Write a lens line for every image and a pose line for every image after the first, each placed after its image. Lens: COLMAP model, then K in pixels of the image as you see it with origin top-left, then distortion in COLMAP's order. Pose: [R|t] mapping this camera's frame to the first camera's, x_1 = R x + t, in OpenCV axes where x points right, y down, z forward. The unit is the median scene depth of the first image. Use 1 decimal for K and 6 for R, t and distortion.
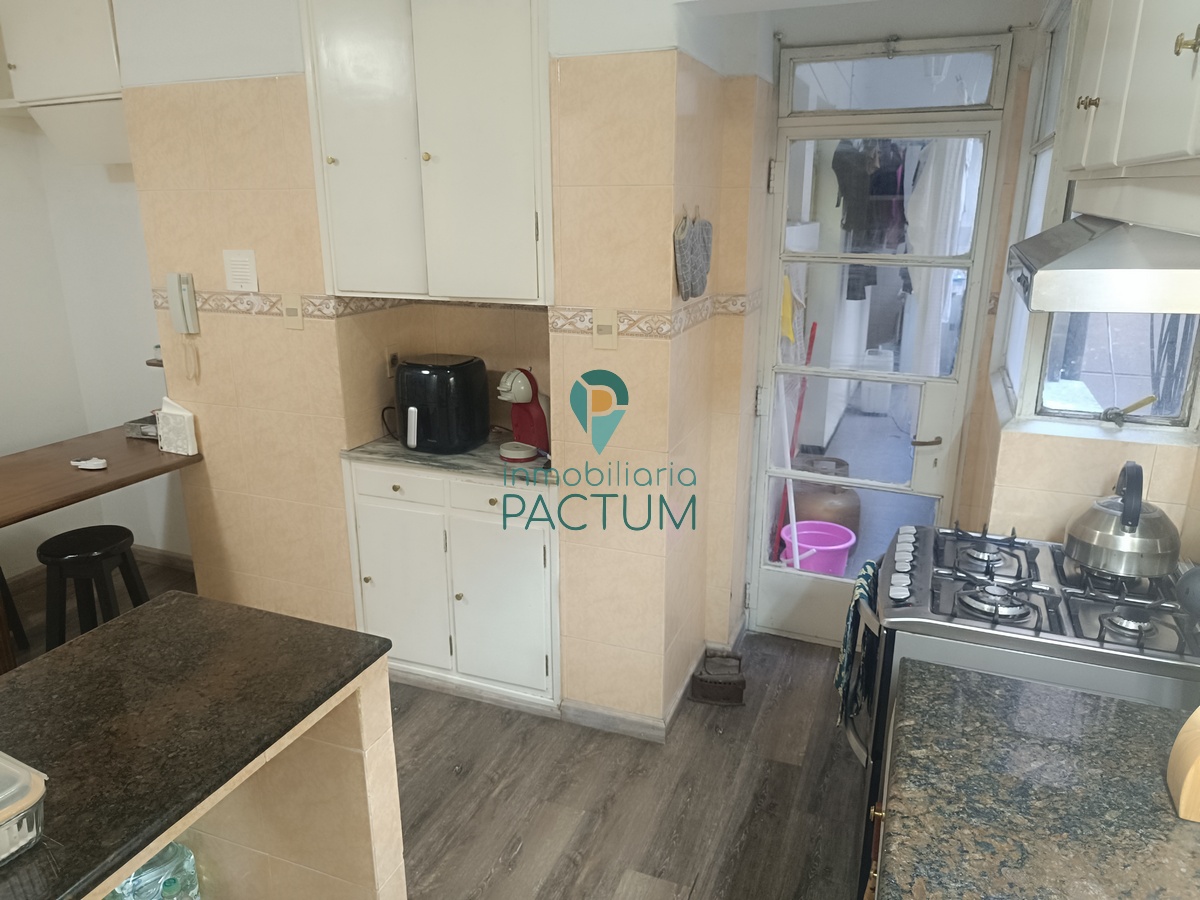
lens RADIAL K [[833.6, 0, 597.7], [0, 833.6, 445.5], [0, 0, 1]] dist [0.006198, -0.012367]
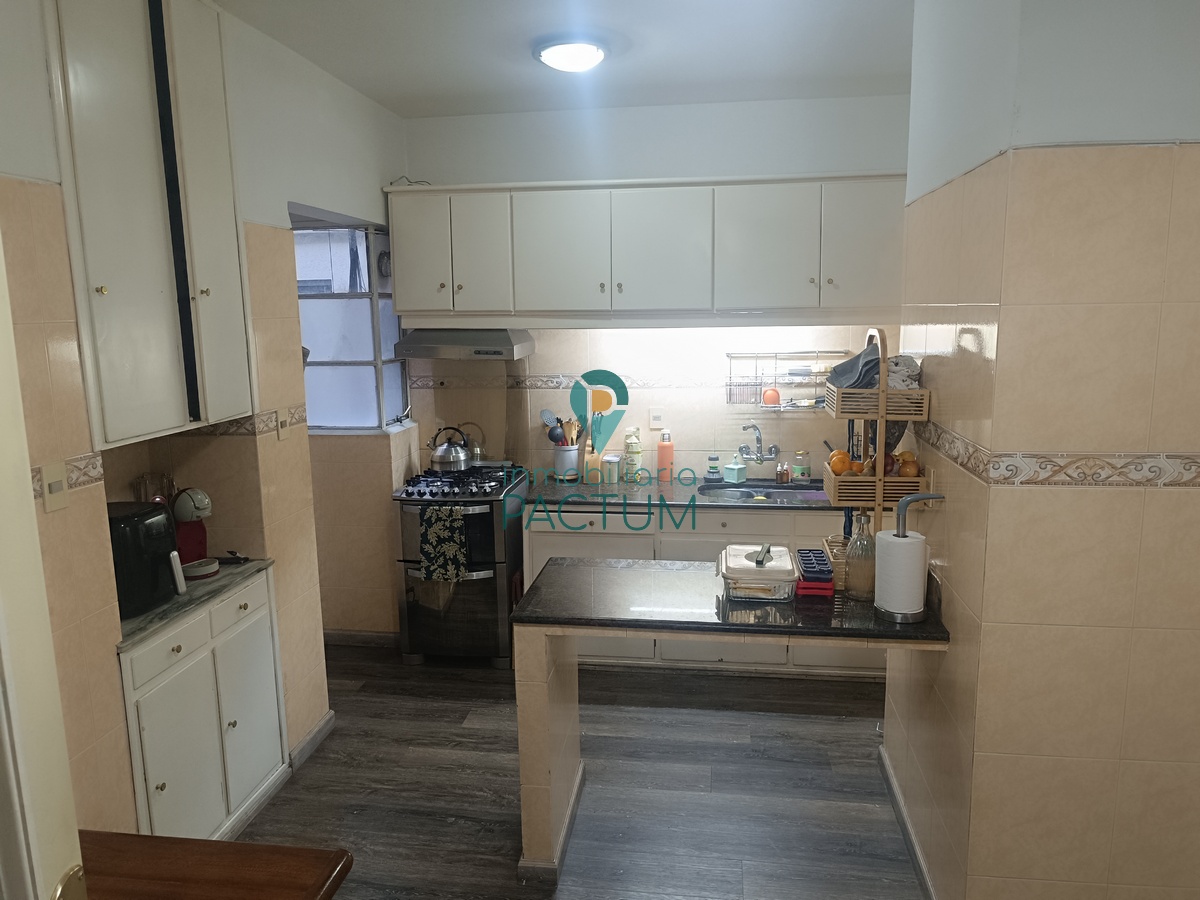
lens RADIAL K [[833.6, 0, 605.9], [0, 833.6, 452.3], [0, 0, 1]] dist [0.006198, -0.012367]
pose [[-0.256603, -0.152678, 0.954382, -1.239777], [0.296089, 0.927550, 0.227995, -0.222421], [-0.920047, 0.341086, -0.192806, 0.722026]]
